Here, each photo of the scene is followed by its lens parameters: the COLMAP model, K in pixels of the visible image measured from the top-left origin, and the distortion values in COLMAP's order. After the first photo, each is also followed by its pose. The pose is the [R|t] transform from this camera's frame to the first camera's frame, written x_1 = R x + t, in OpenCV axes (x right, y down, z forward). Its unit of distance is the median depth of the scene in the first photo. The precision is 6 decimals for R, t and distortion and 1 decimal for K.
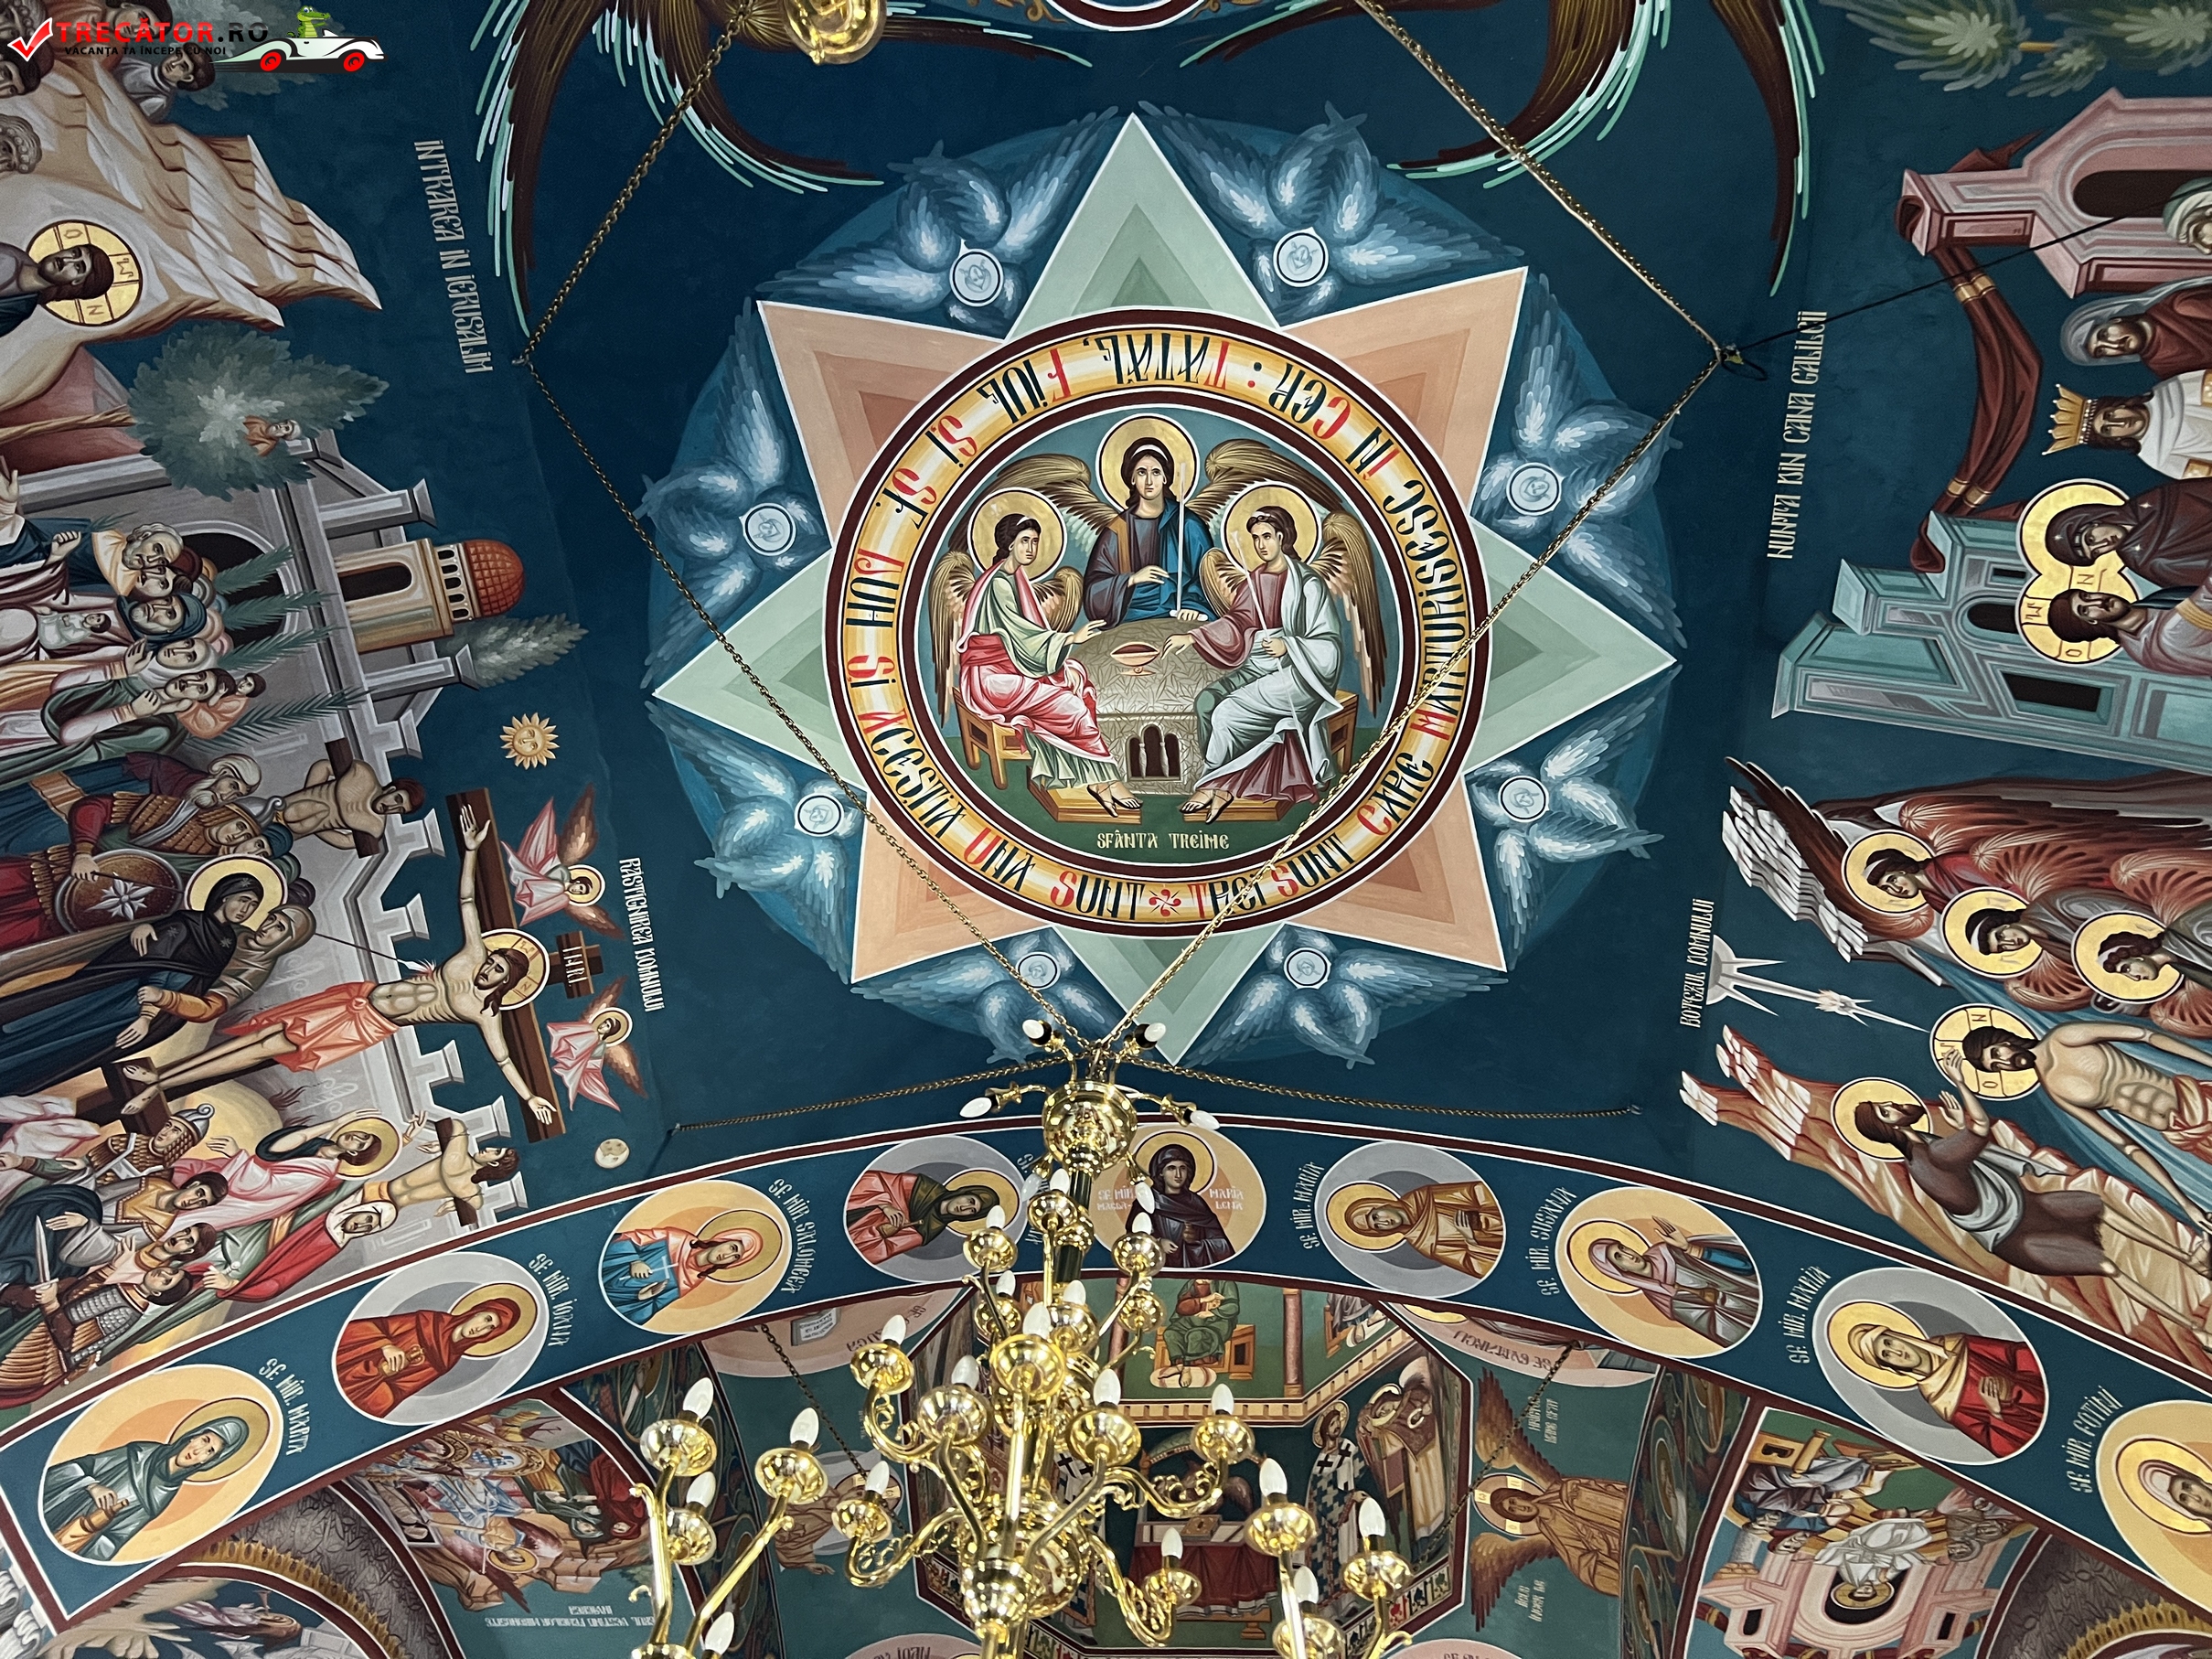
lens RADIAL K [[1665.0, 0, 1123.2], [0, 1665.0, 859.3], [0, 0, 1]] dist [0.049856, -0.054407]
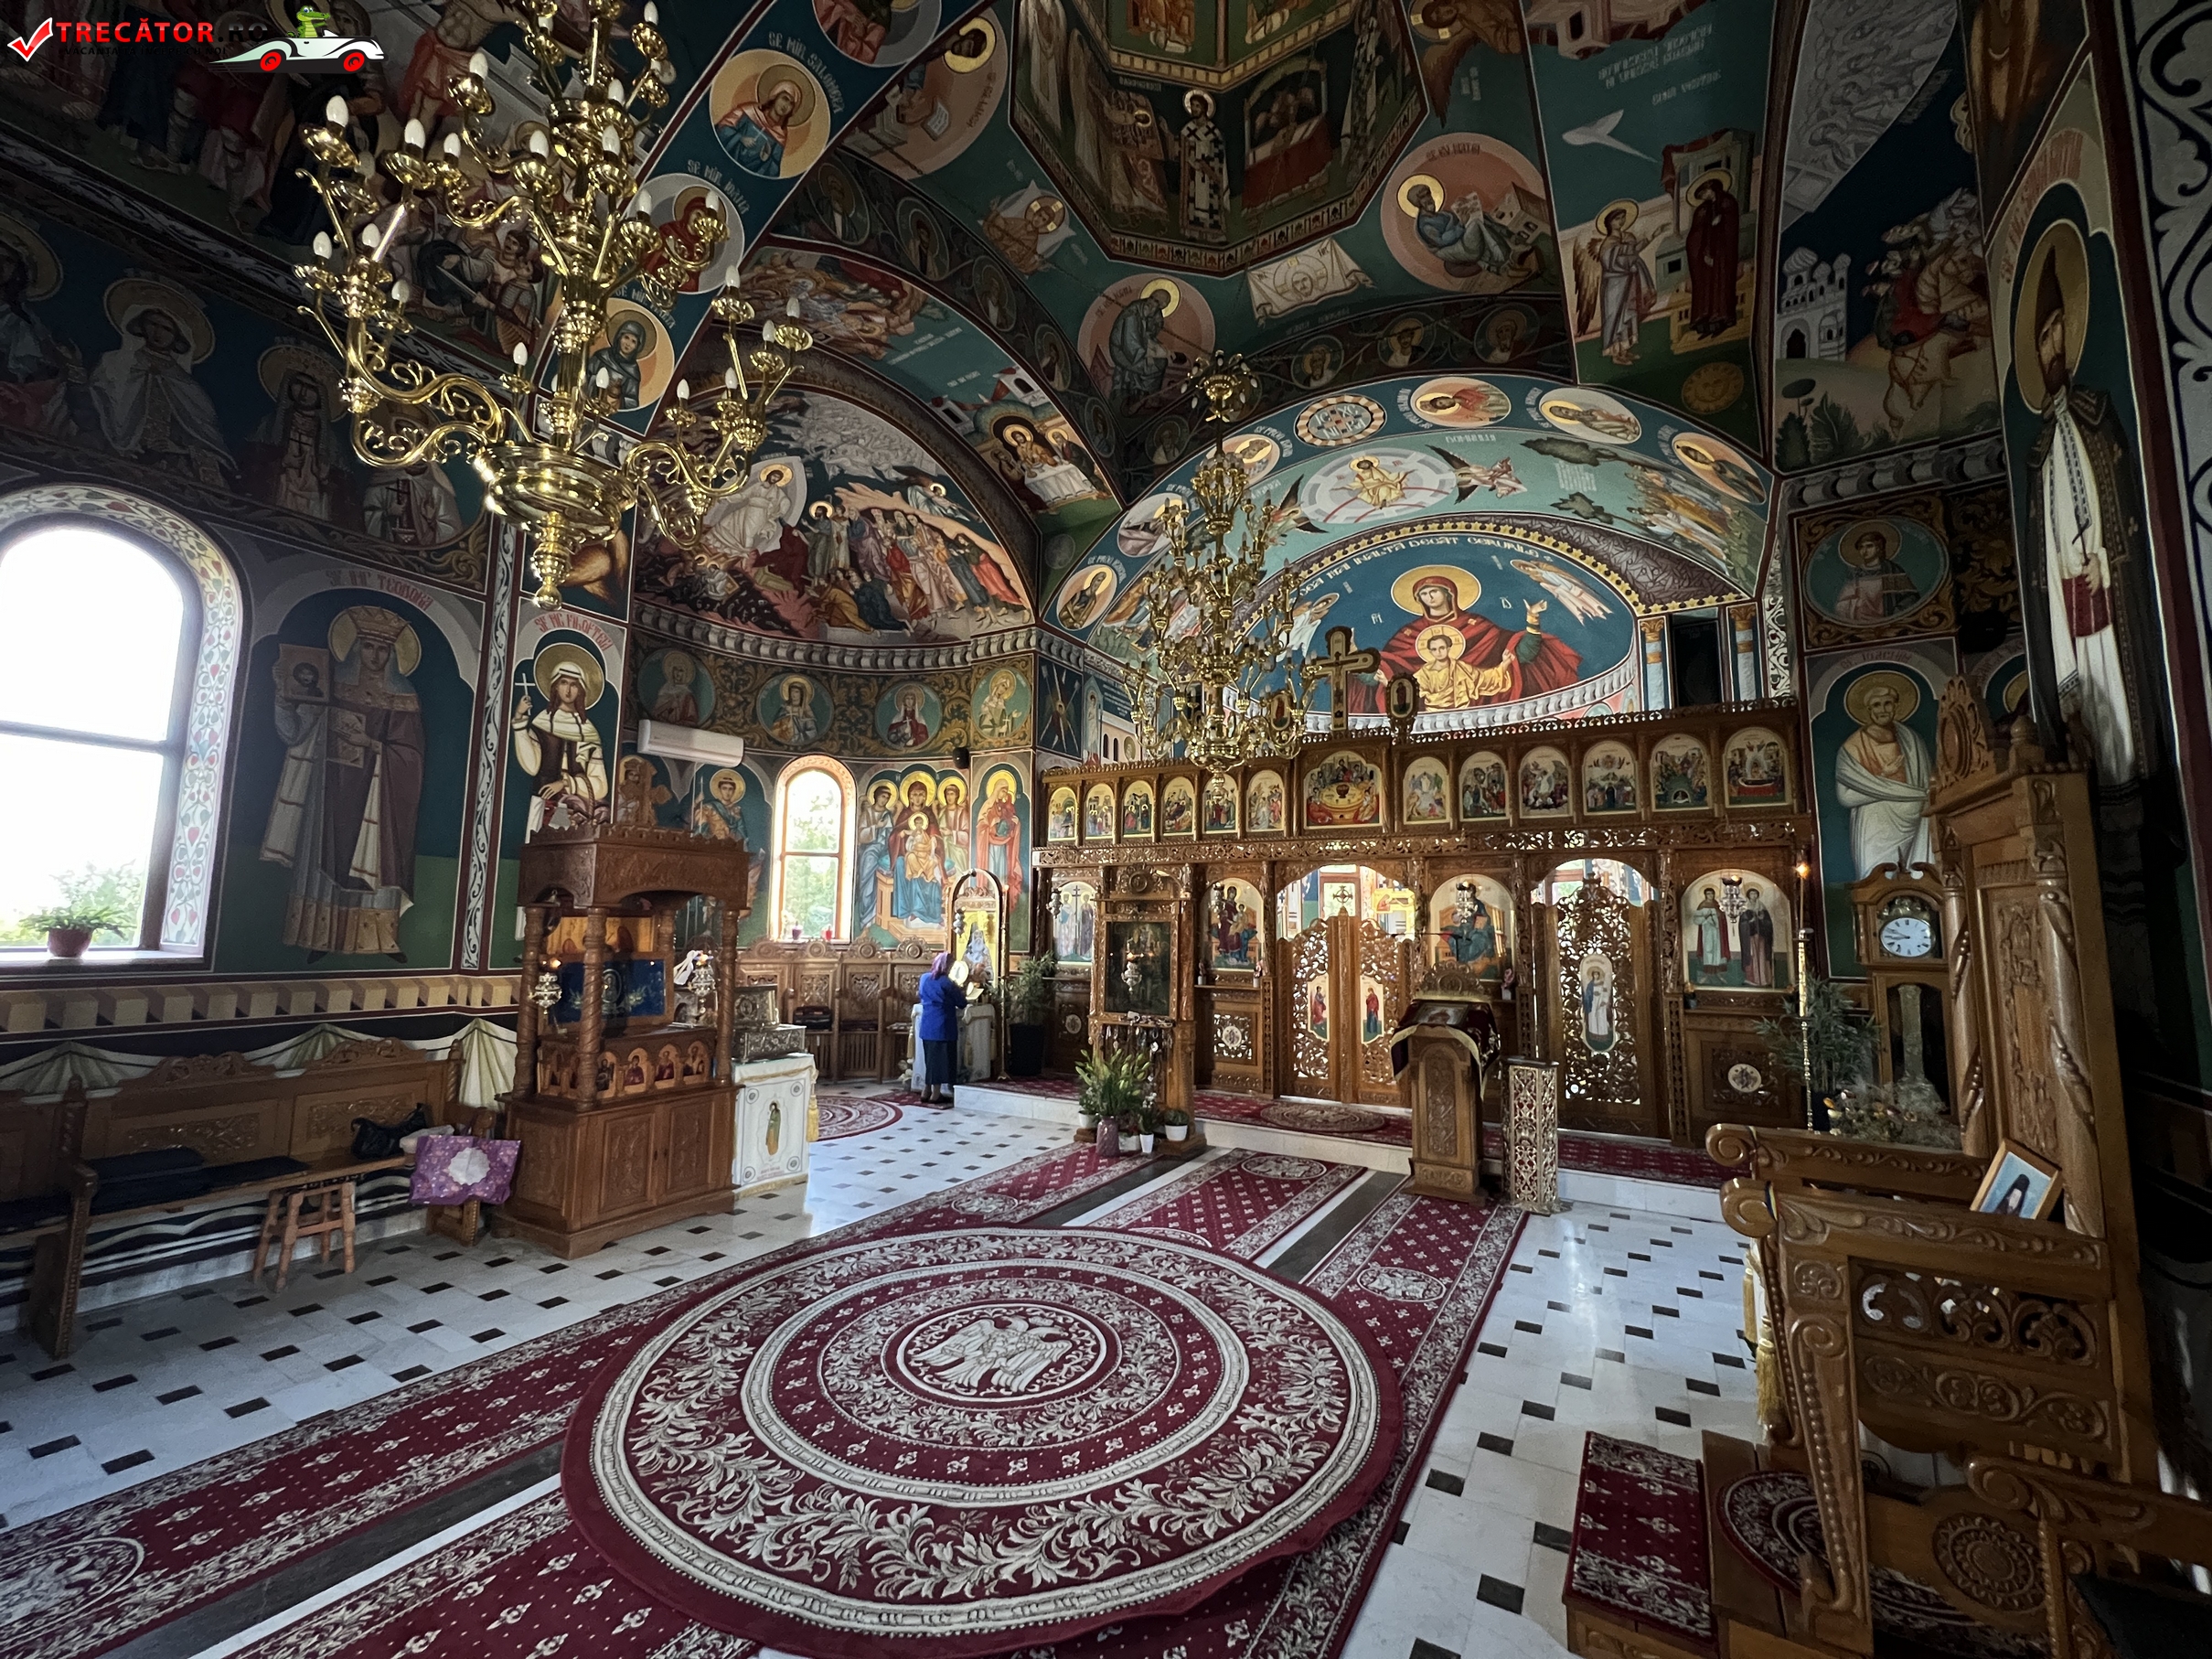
lens RADIAL K [[884.3, 0, 1107.2], [0, 884.3, 832.1], [0, 0, 1]] dist [-0.003621, 0.000062]
pose [[0.878324, -0.114862, -0.464063, 0.286204], [0.449152, 0.530734, 0.718737, 0.116897], [0.163738, -0.839719, 0.517747, 0.034238]]
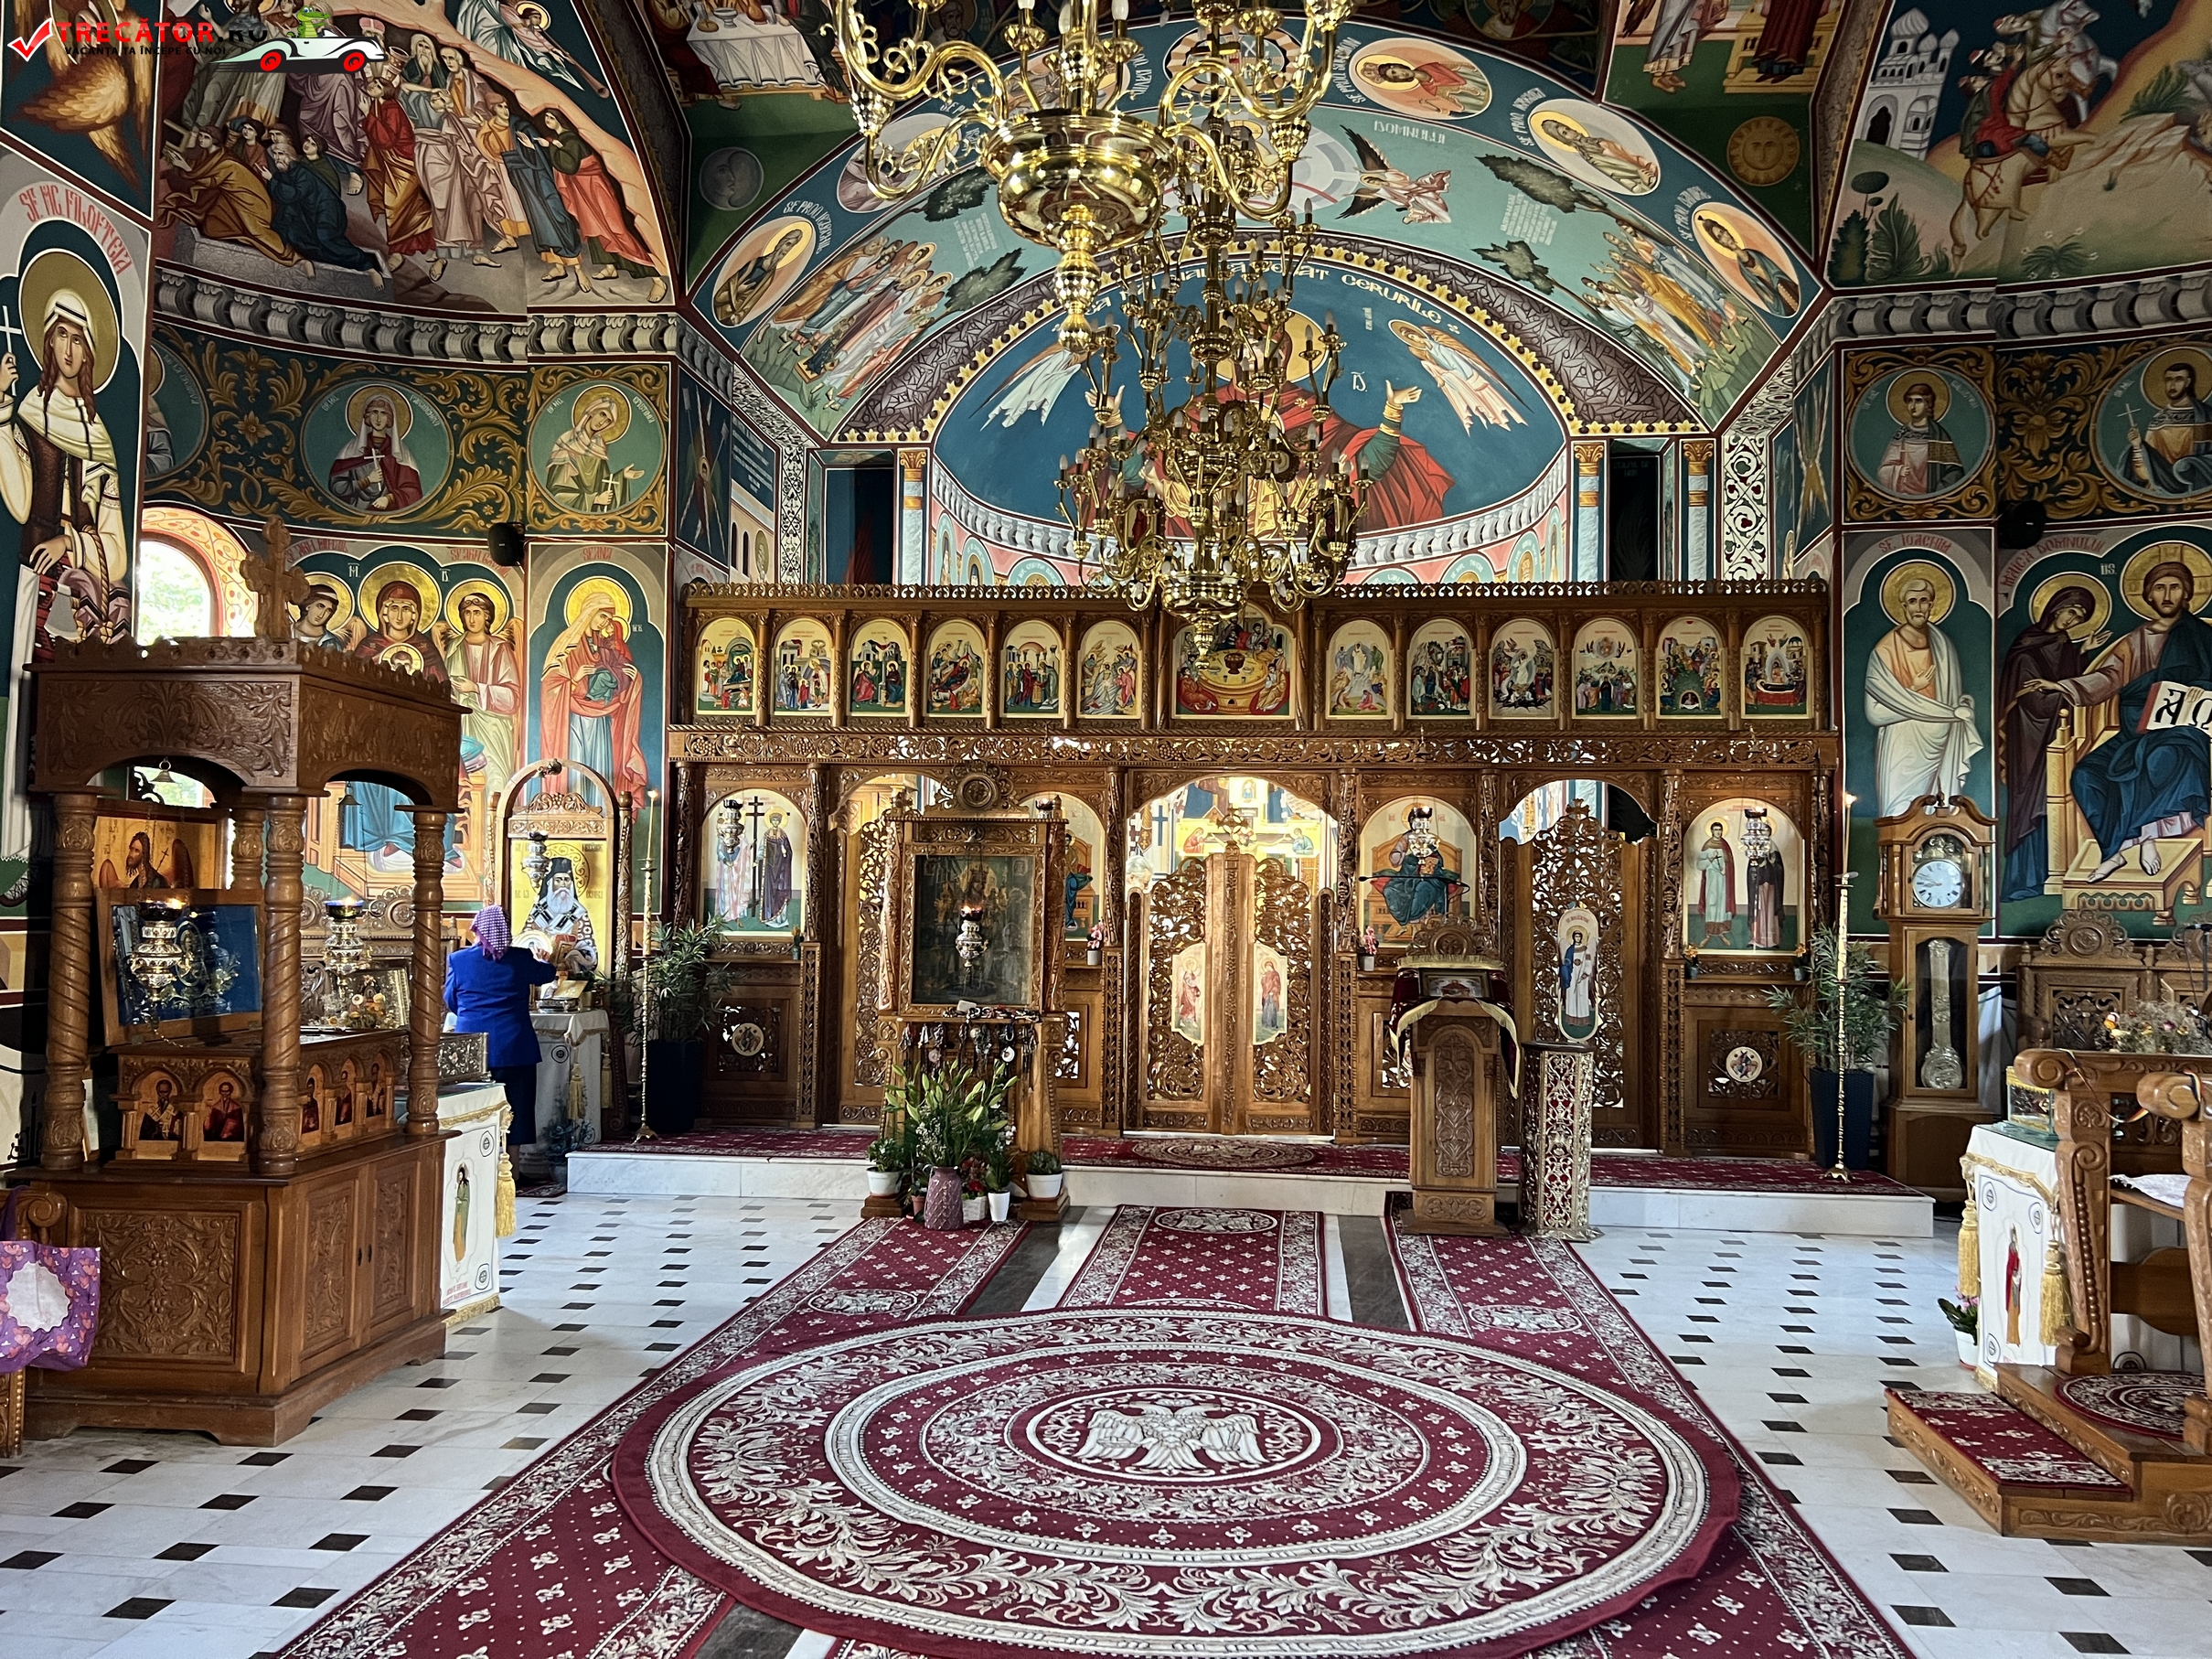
lens RADIAL K [[1665.0, 0, 1122.8], [0, 1665.0, 837.0], [0, 0, 1]] dist [0.049856, -0.054407]
pose [[0.997209, -0.060985, -0.043075, -0.011029], [0.067352, 0.485760, 0.871494, -0.099056], [-0.032224, -0.871962, 0.488511, -0.082550]]
